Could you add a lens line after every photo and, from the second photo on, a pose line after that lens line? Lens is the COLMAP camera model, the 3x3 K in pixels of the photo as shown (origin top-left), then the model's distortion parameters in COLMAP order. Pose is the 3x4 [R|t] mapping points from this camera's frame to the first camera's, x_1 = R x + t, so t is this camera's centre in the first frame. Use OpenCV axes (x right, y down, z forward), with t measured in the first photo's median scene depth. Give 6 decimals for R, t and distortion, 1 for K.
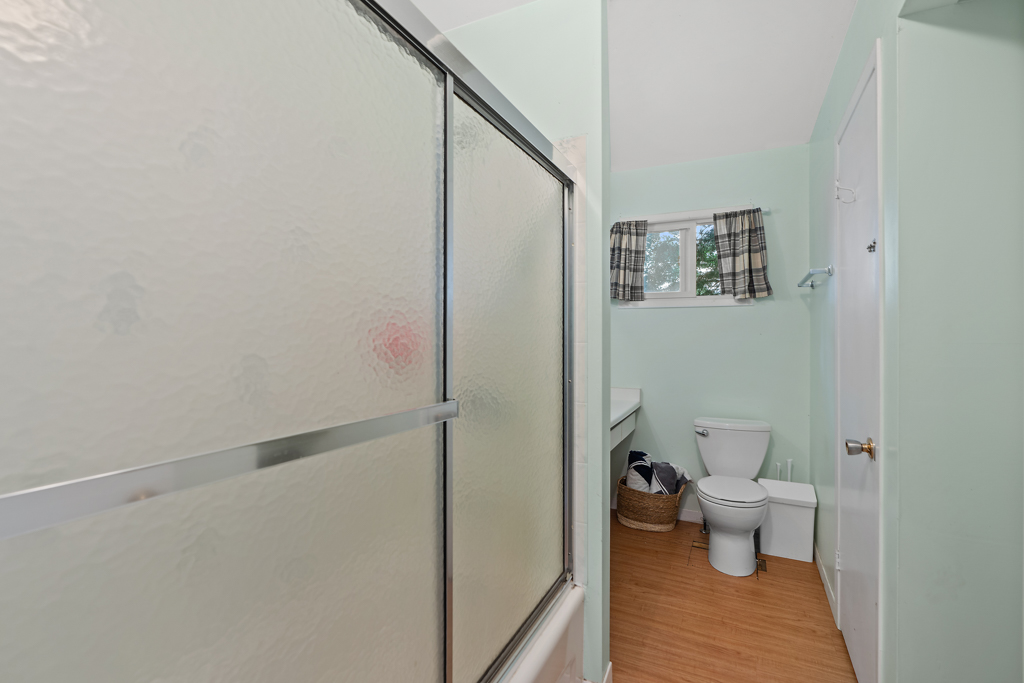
lens RADIAL K [[462.0, 0, 515.9], [0, 462.0, 338.8], [0, 0, 1]] dist [0.000262, 0.000609]
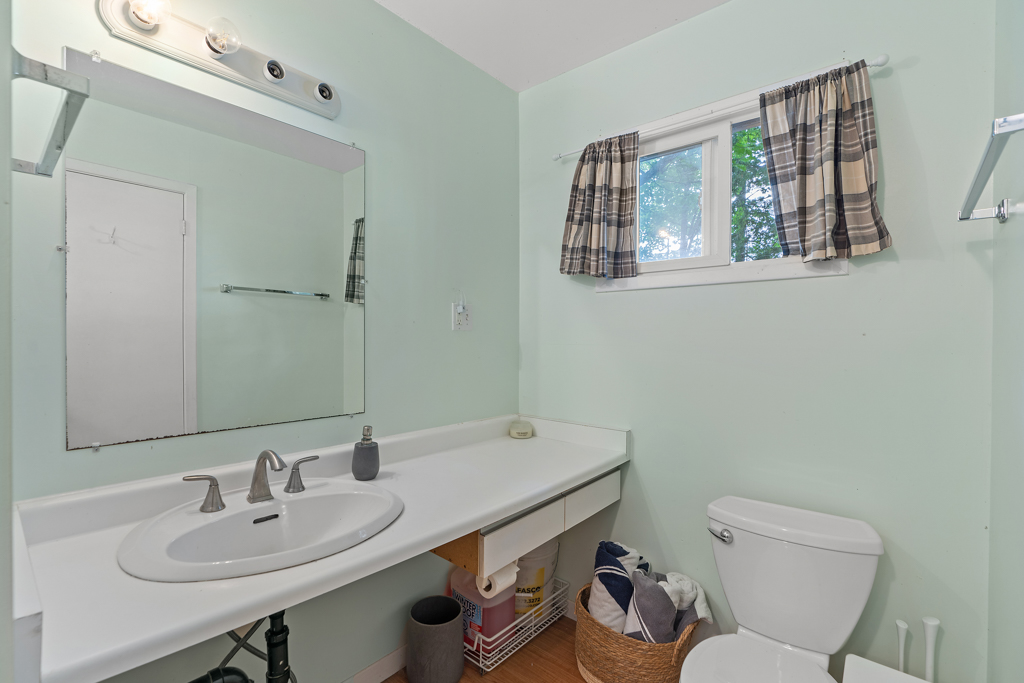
lens RADIAL K [[462.0, 0, 502.7], [0, 462.0, 346.4], [0, 0, 1]] dist [0.000262, 0.000609]
pose [[0.970258, 0.003113, -0.242054, 0.285307], [0.000467, 0.999891, 0.014730, -0.004714], [0.242074, -0.014405, 0.970151, 0.451566]]
